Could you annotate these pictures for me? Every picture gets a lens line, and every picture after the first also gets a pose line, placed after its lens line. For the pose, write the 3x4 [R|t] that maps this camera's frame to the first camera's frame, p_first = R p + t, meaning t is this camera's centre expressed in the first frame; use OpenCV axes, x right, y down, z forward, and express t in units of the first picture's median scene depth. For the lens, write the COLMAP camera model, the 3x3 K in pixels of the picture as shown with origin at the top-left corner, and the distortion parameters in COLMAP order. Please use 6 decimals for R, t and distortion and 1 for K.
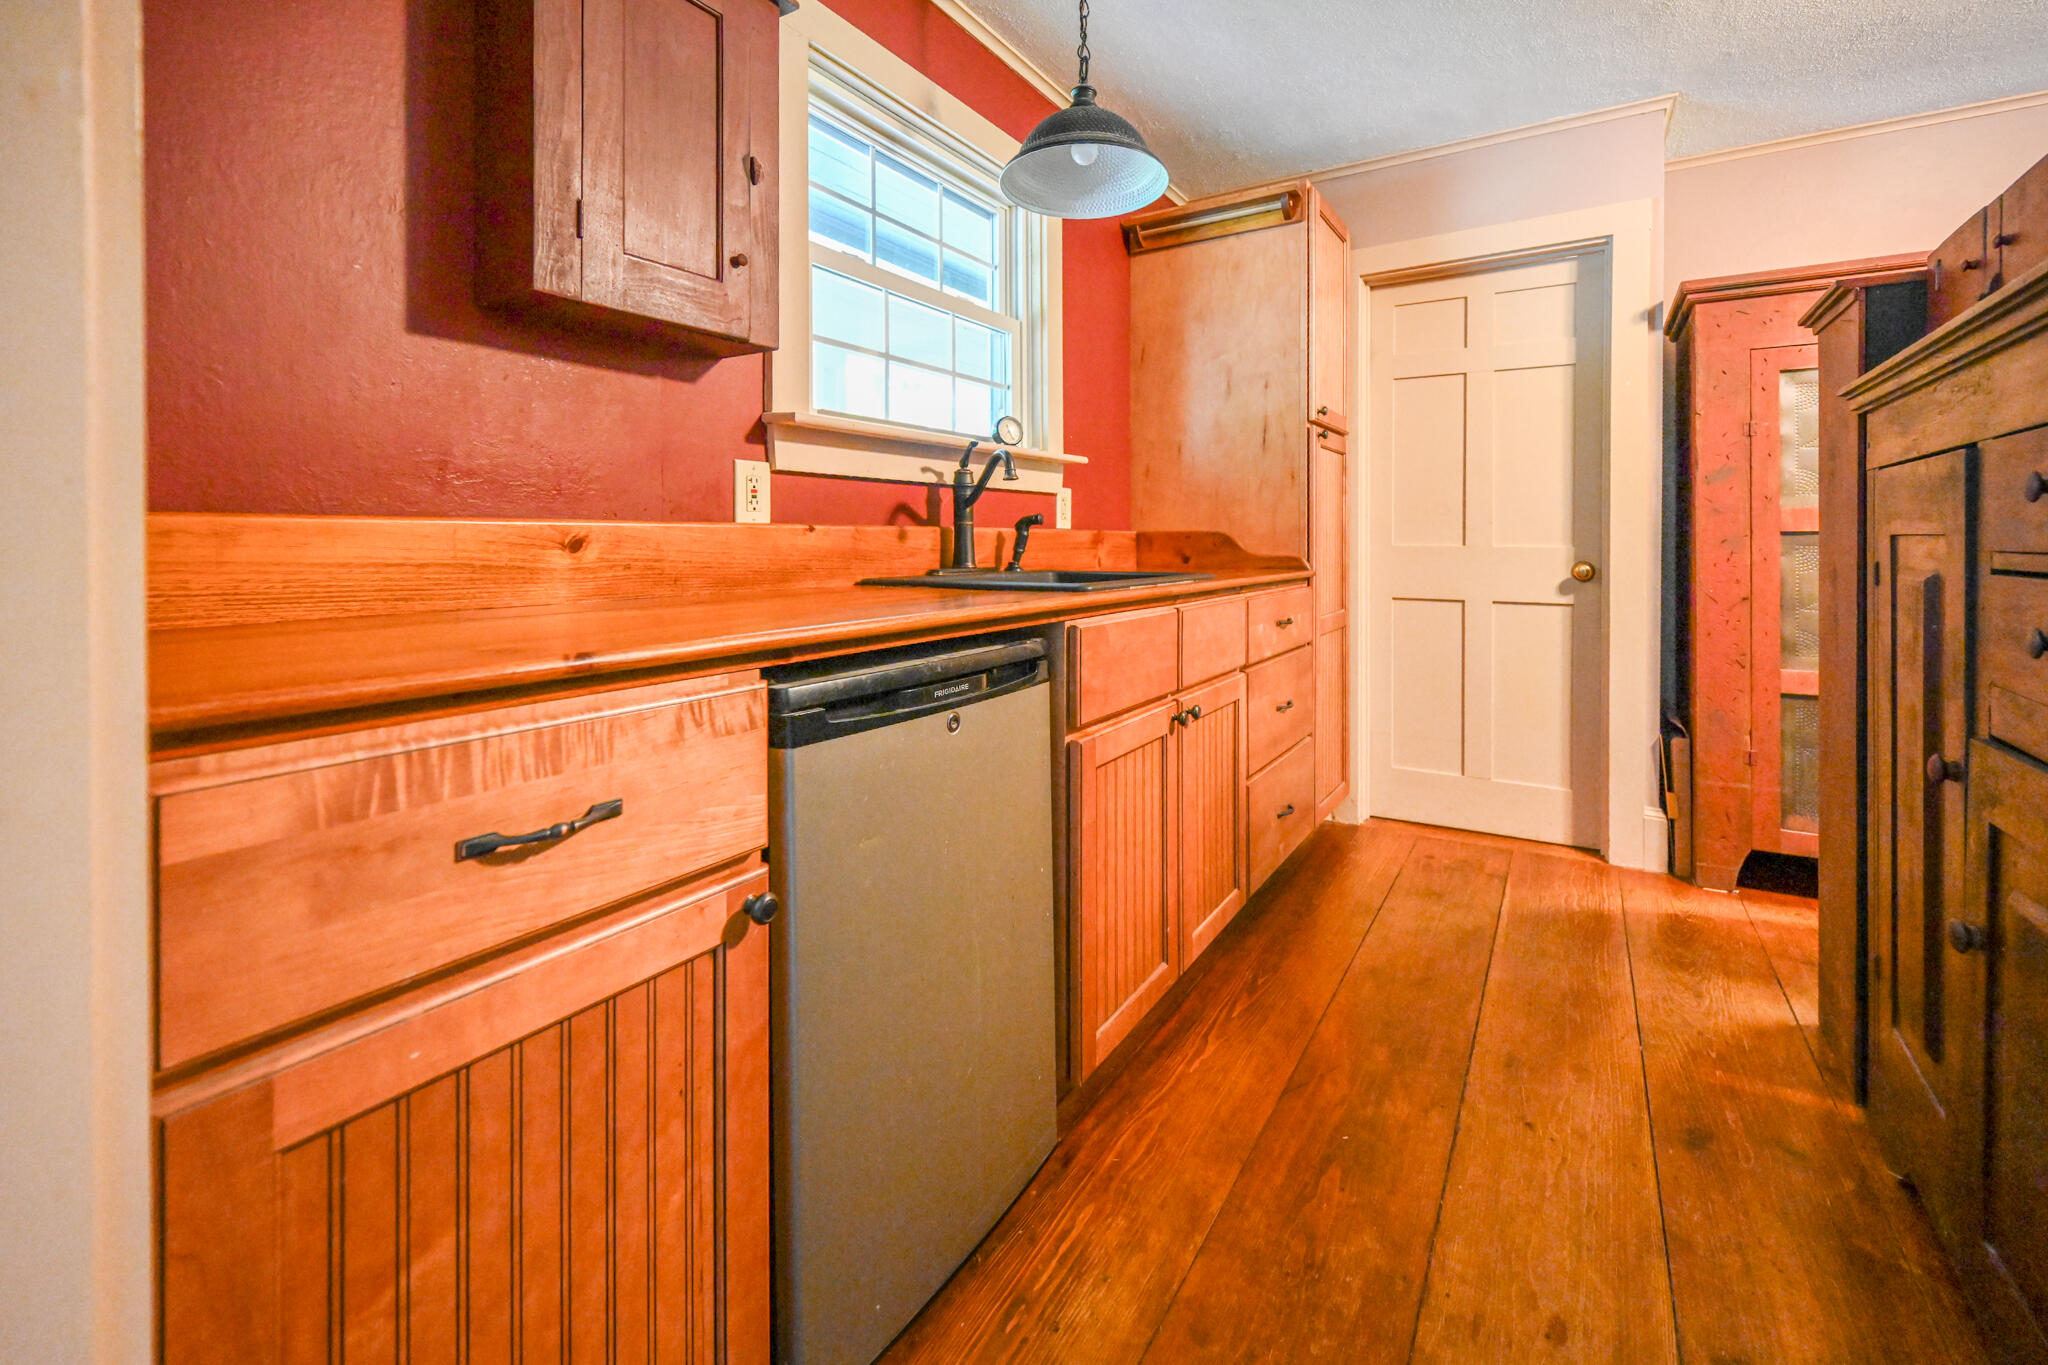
lens RADIAL K [[848.0, 0, 1083.9], [0, 848.0, 539.3], [0, 0, 1]] dist [0.000715, -0.000728]
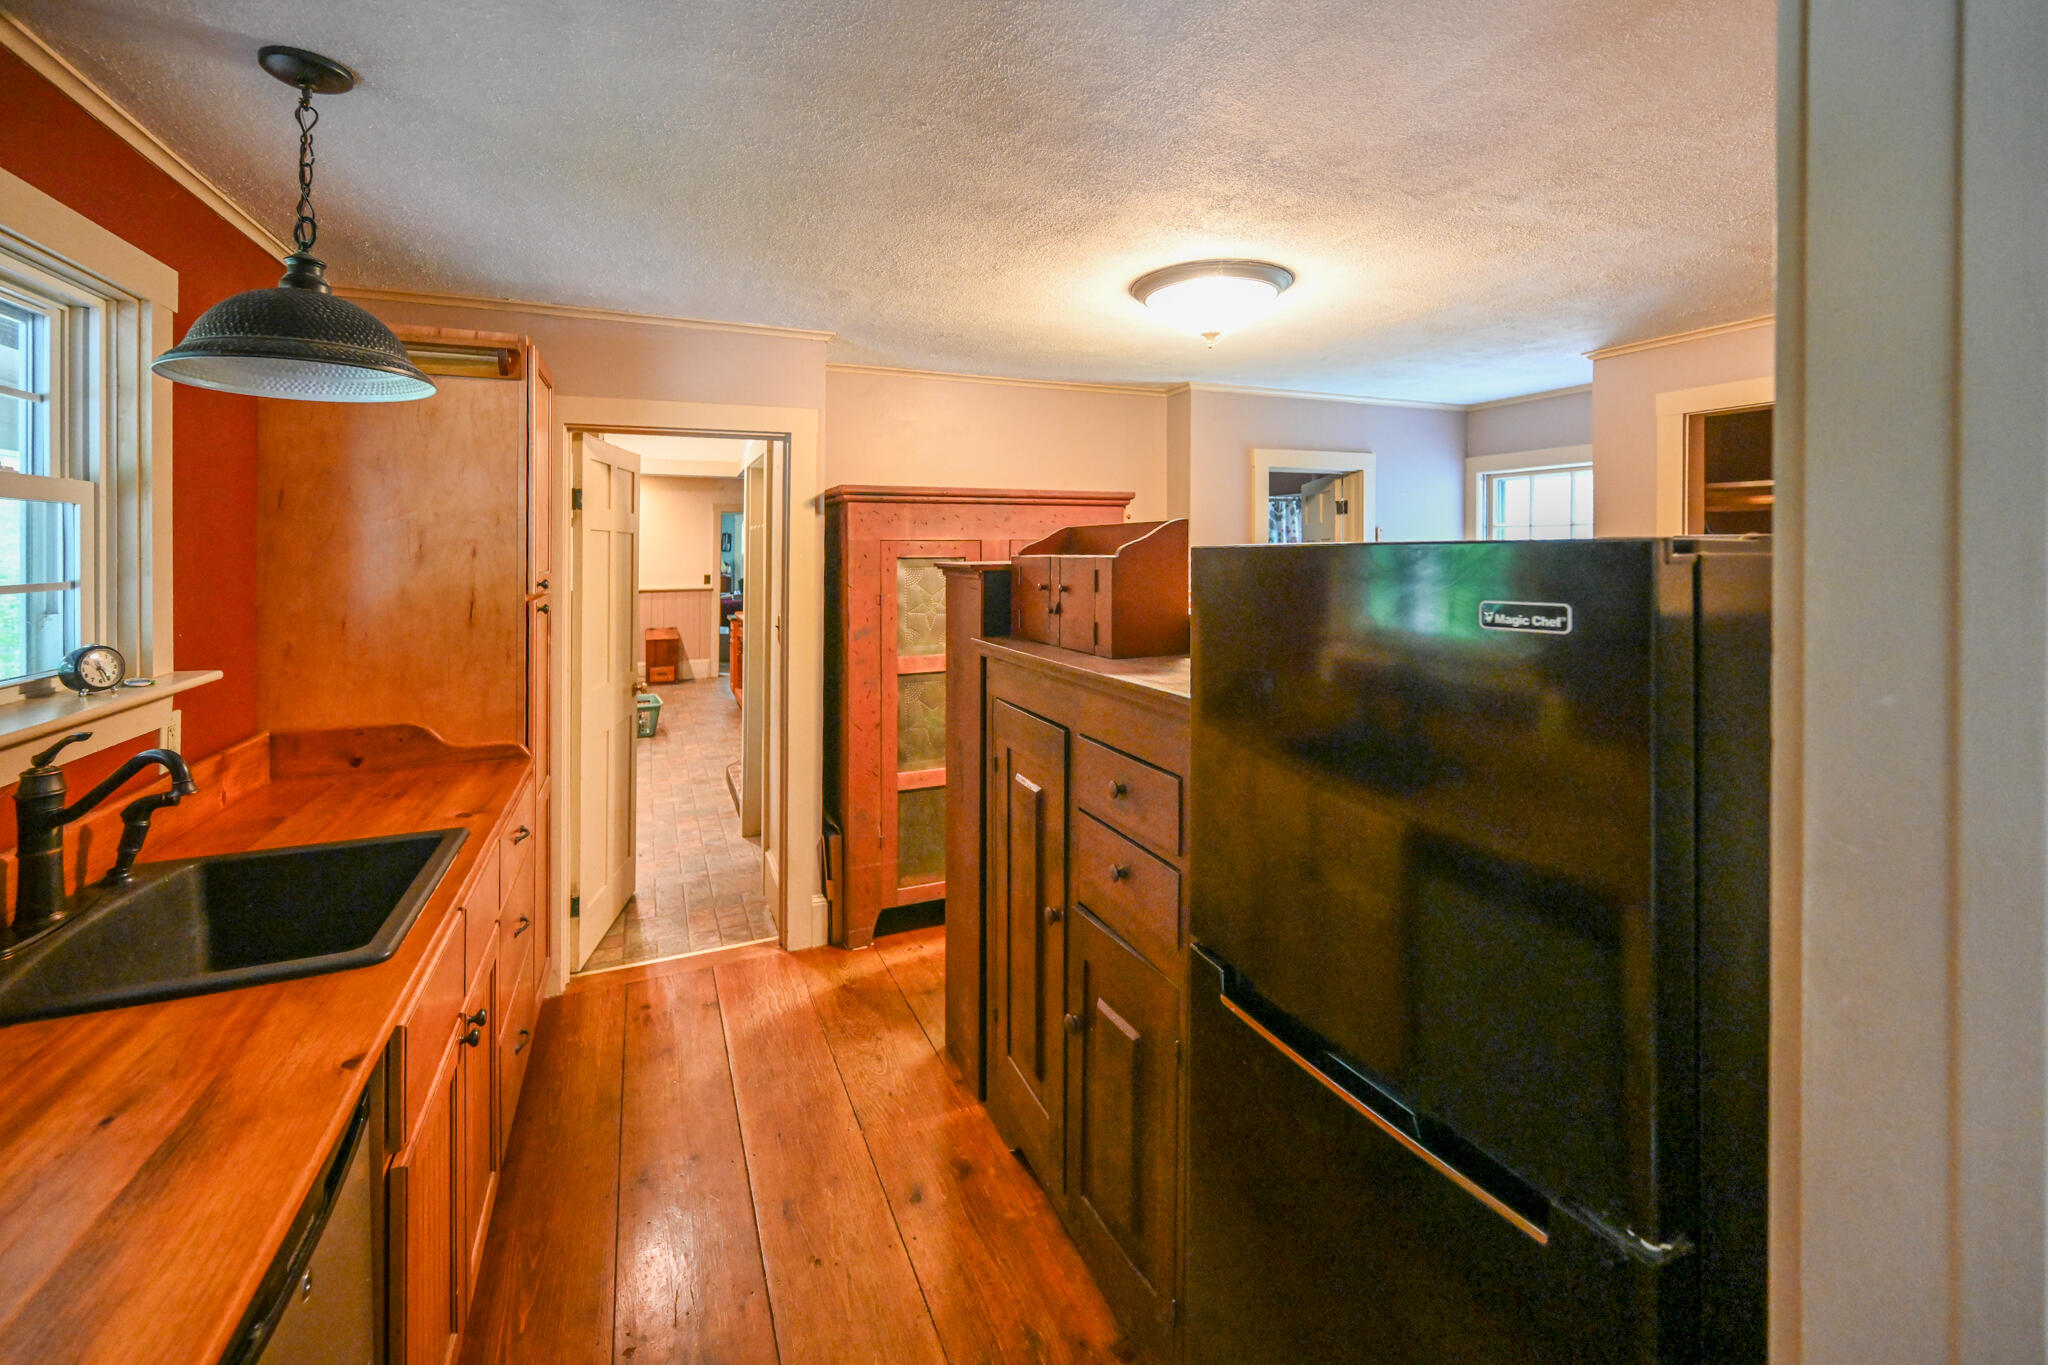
lens RADIAL K [[848.0, 0, 1006.5], [0, 848.0, 554.4], [0, 0, 1]] dist [0.000715, -0.000728]
pose [[0.601354, 0.001660, 0.798981, -0.182863], [-0.000196, 0.999998, -0.001931, -0.206339], [-0.798983, 0.001005, 0.601353, 0.024975]]
